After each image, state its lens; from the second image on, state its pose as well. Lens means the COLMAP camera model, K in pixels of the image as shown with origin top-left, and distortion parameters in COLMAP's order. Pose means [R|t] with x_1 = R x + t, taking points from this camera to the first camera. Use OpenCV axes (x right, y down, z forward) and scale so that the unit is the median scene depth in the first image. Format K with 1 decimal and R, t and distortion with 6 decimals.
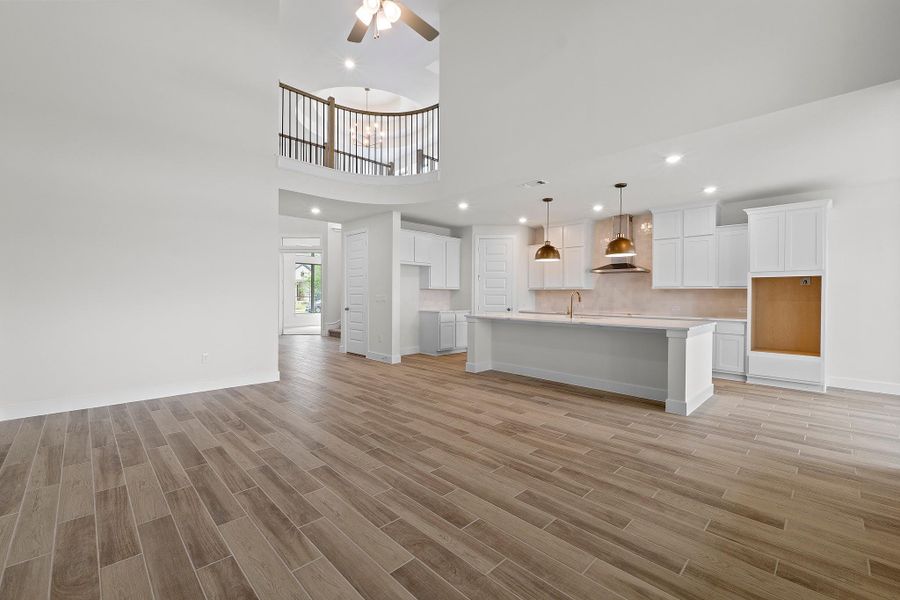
lens RADIAL K [[381.4, 0, 447.7], [0, 381.4, 298.4], [0, 0, 1]] dist [-0.003715, -0.000346]
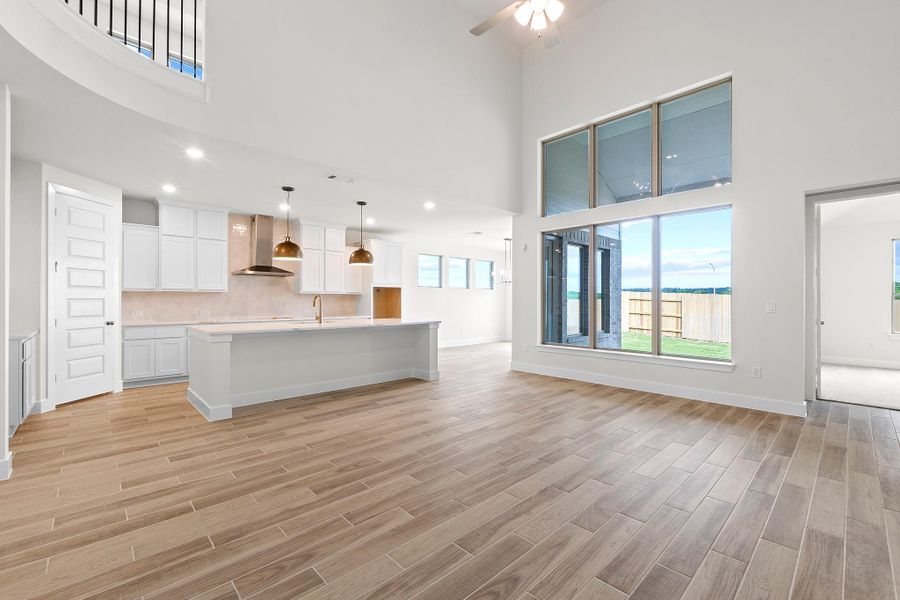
lens RADIAL K [[381.4, 0, 447.7], [0, 381.4, 298.4], [0, 0, 1]] dist [-0.003715, -0.000346]
pose [[0.018326, -0.002474, 0.999829, -0.659516], [0.005526, 0.999982, 0.002373, -0.012844], [-0.999817, 0.005482, 0.018339, 0.688124]]
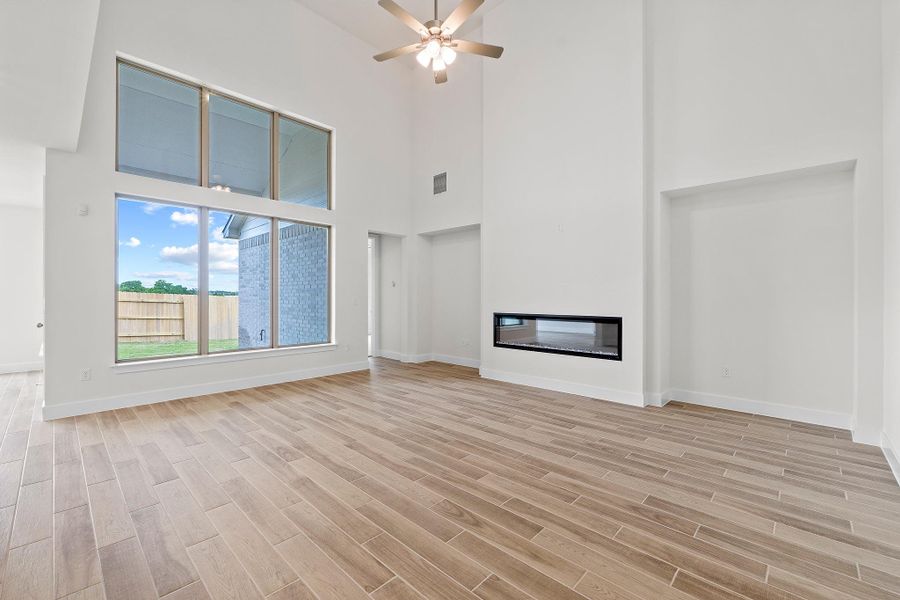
lens RADIAL K [[381.4, 0, 447.7], [0, 381.4, 298.4], [0, 0, 1]] dist [-0.003715, -0.000346]
pose [[-0.999411, -0.009620, -0.032940, -0.102543], [-0.009962, 0.999898, 0.010230, -0.011594], [0.032839, 0.010552, -0.999405, 1.225541]]
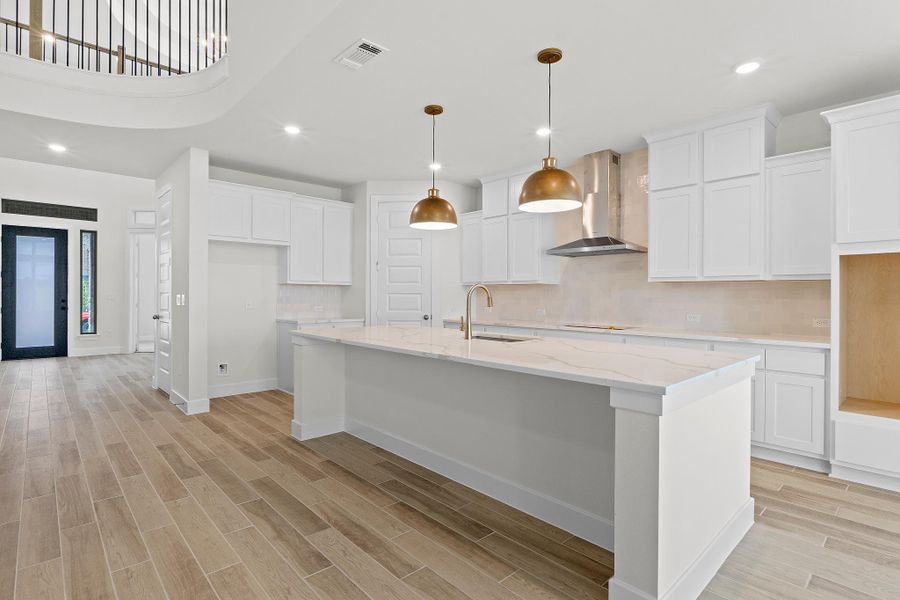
lens RADIAL K [[446.3, 0, 447.2], [0, 446.3, 294.7], [0, 0, 1]] dist [-0.001606, 0.000069]
pose [[0.999559, -0.001973, -0.029625, 0.329253], [0.001755, 0.999971, -0.007389, -0.002551], [0.029638, 0.007334, 0.999534, 0.434629]]
